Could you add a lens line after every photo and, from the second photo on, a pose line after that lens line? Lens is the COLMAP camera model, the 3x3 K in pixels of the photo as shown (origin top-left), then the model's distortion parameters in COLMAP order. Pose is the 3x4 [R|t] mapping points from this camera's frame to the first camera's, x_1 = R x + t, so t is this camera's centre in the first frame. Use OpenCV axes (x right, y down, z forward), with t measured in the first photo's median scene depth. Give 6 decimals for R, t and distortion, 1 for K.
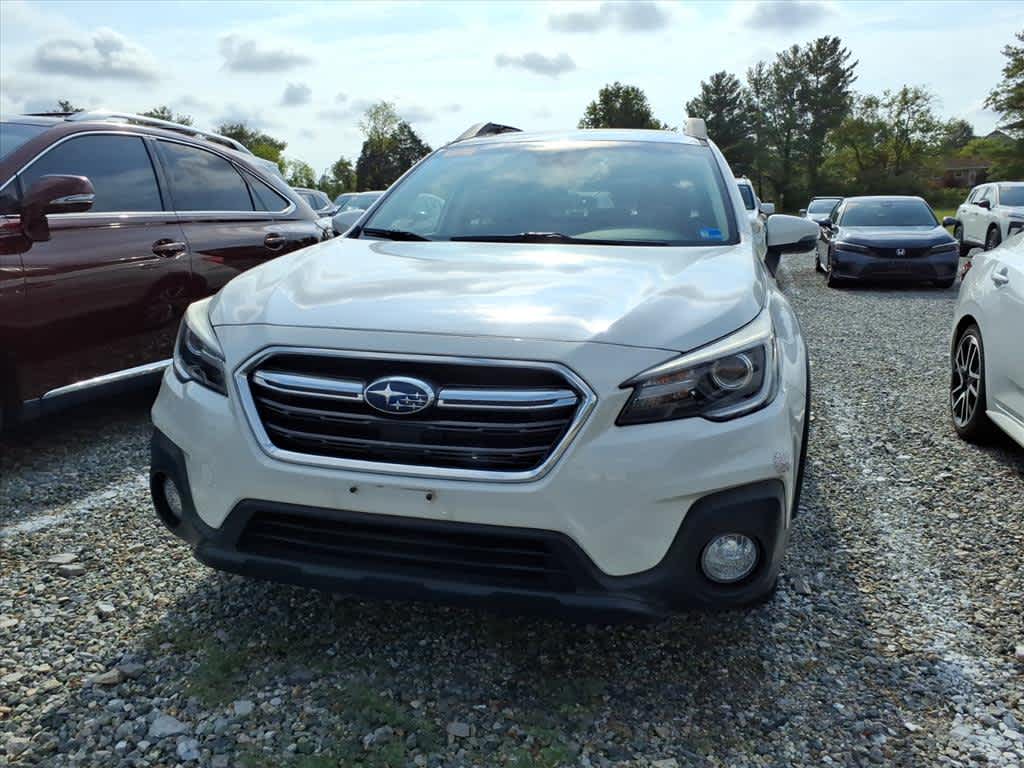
lens RADIAL K [[814.8, 0, 512.0], [0, 814.8, 384.0], [0, 0, 1]] dist [0.004895, -0.004802]
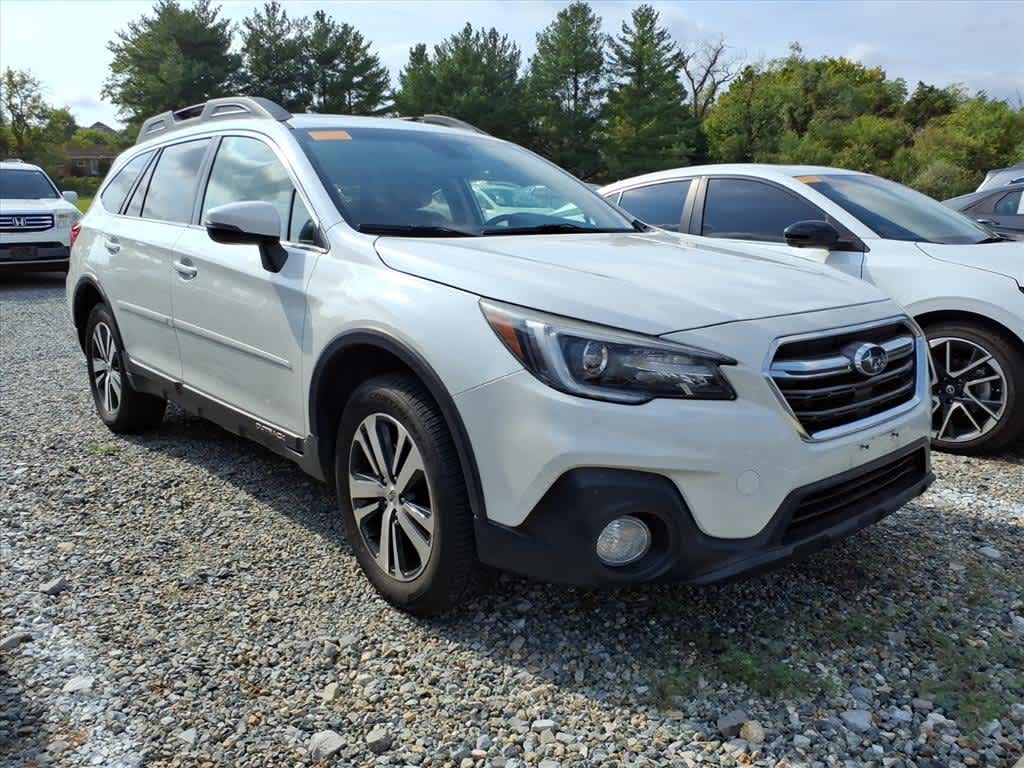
lens RADIAL K [[793.3, 0, 497.0], [0, 793.3, 400.8], [0, 0, 1]] dist [0.003841, -0.001748]
pose [[0.581922, -0.201043, 0.788003, -1.150466], [0.169467, 0.977668, 0.124284, -0.136220], [-0.795391, 0.061217, 0.602997, 0.616680]]
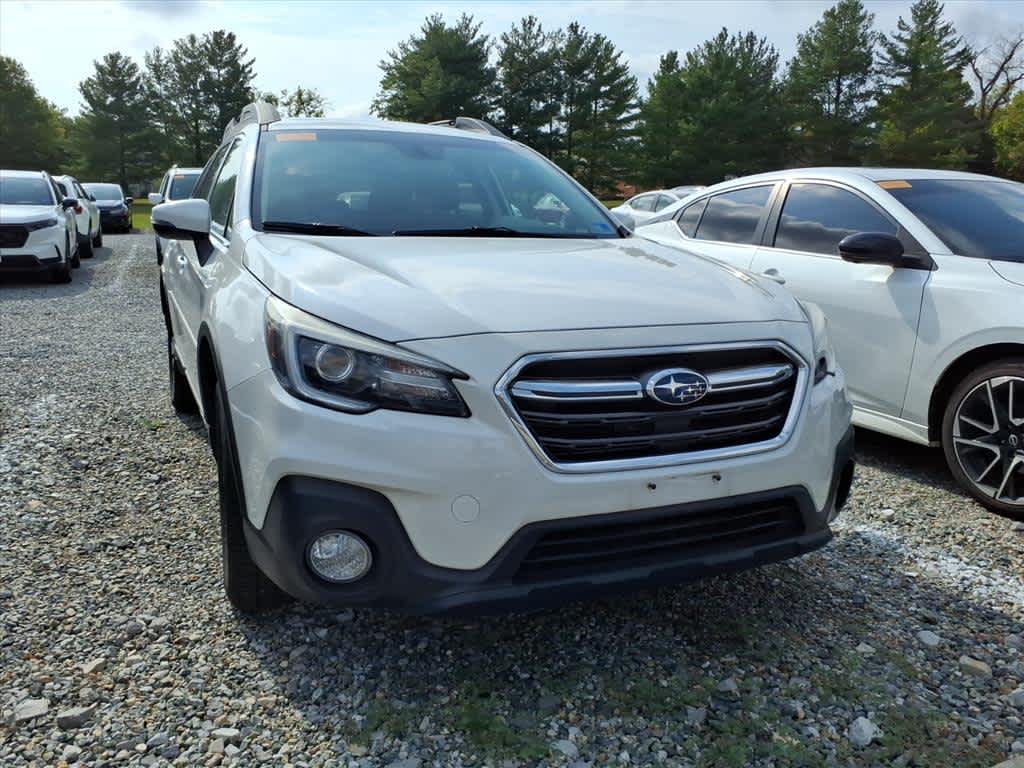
lens RADIAL K [[802.3, 0, 501.4], [0, 802.3, 388.4], [0, 0, 1]] dist [0.004965, -0.000620]
pose [[0.787372, -0.128239, 0.602993, -0.767894], [0.116854, 0.991438, 0.058266, -0.056912], [-0.605303, 0.024585, 0.795616, 0.275220]]
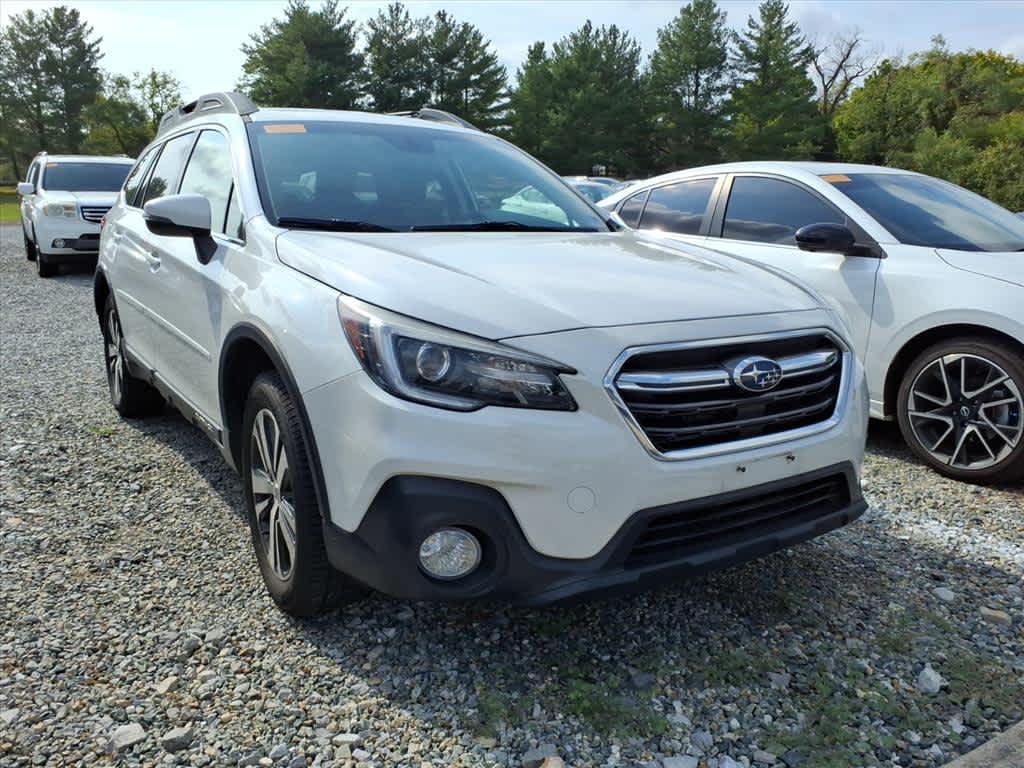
lens RADIAL K [[806.9, 0, 498.3], [0, 806.9, 381.1], [0, 0, 1]] dist [-0.002751, 0.006382]
pose [[0.686481, -0.155919, 0.710234, -0.953916], [0.140536, 0.986774, 0.080793, -0.093464], [-0.713437, 0.044350, 0.699314, 0.409379]]
